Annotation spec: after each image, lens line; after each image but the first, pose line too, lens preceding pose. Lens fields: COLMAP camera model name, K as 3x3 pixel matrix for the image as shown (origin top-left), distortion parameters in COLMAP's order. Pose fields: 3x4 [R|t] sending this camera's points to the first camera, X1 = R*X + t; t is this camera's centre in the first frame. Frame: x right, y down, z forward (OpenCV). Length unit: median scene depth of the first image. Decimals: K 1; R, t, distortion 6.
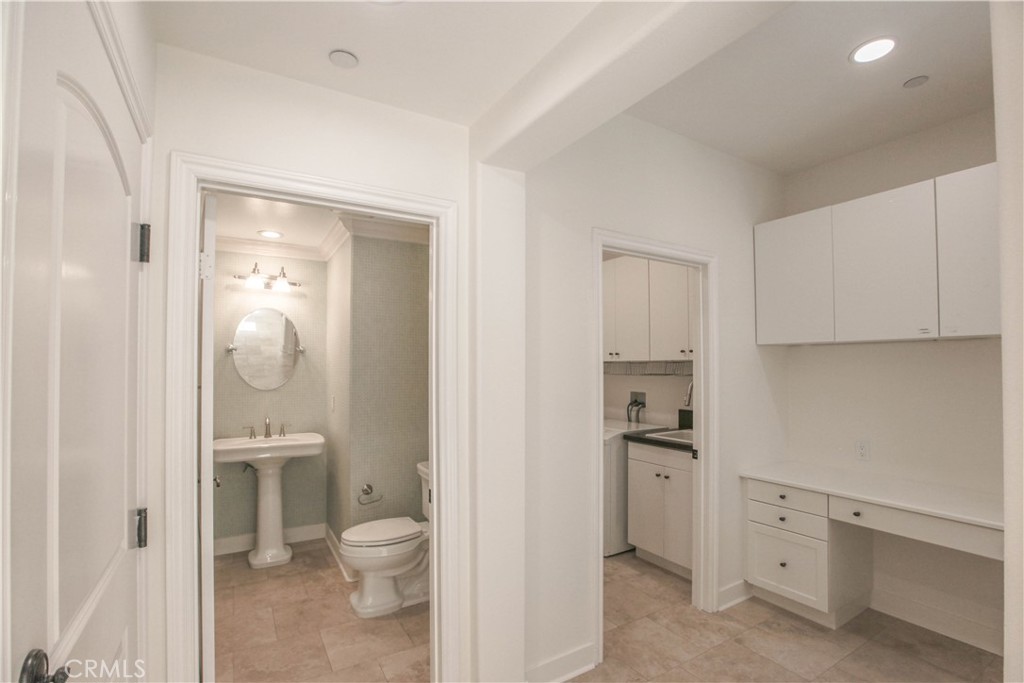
lens RADIAL K [[463.1, 0, 511.9], [0, 463.1, 355.3], [0, 0, 1]] dist [-0.060884, 0.021404]
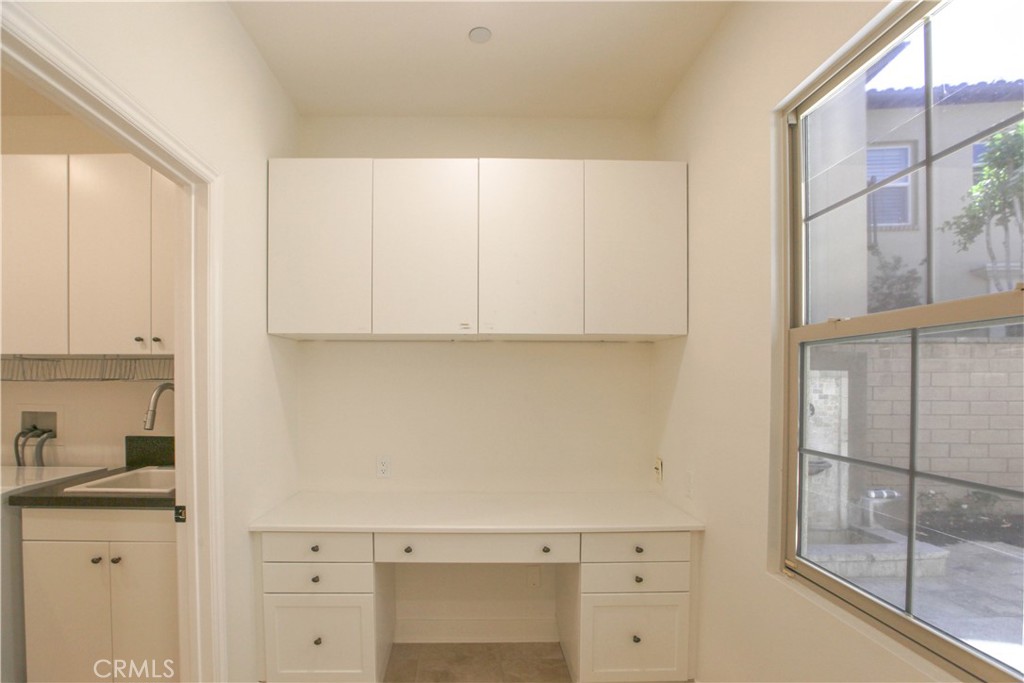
lens RADIAL K [[513.2, 0, 509.8], [0, 513.2, 387.9], [0, 0, 1]] dist [-0.042434, 0.014981]
pose [[0.509401, -0.013622, 0.860421, 0.060072], [-0.025585, 0.999193, 0.030966, 0.025069], [-0.860149, -0.037789, 0.508642, 0.285433]]
